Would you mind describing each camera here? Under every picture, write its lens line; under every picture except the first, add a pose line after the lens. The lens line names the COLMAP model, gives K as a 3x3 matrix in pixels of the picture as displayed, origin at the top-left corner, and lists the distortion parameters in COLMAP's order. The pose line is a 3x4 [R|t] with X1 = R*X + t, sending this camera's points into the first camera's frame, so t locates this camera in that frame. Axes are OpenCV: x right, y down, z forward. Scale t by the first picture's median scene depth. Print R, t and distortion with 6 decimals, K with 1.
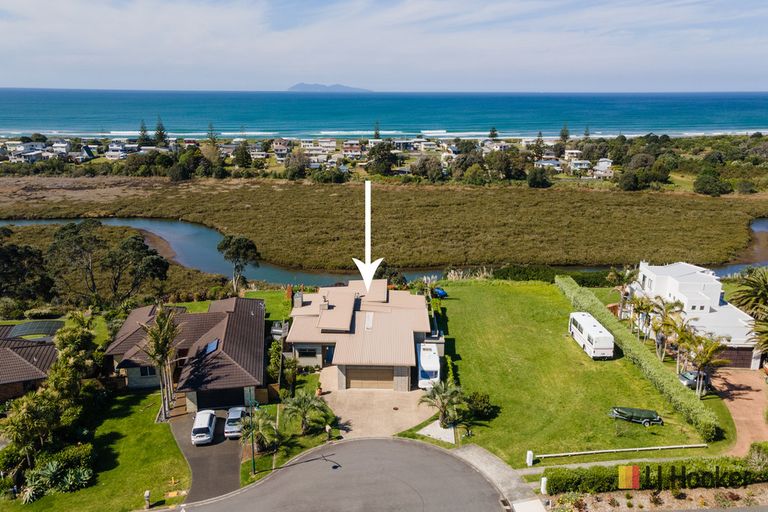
lens RADIAL K [[647.6, 0, 384.0], [0, 647.6, 256.0], [0, 0, 1]] dist [-0.001885, 0.145093]
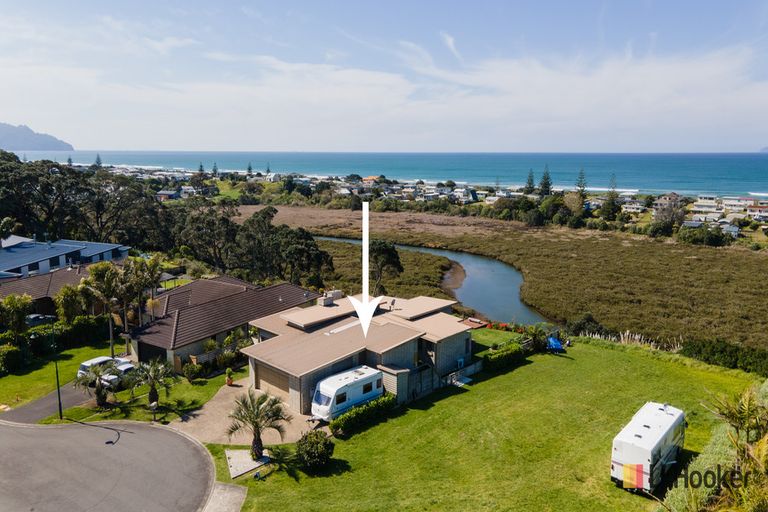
lens RADIAL K [[647.6, 0, 384.0], [0, 647.6, 256.0], [0, 0, 1]] dist [-0.001885, 0.145093]
pose [[0.678172, 0.108192, -0.726896, 0.237977], [-0.206541, 0.977297, -0.047235, 0.017421], [0.705283, 0.182167, 0.685121, 0.196819]]
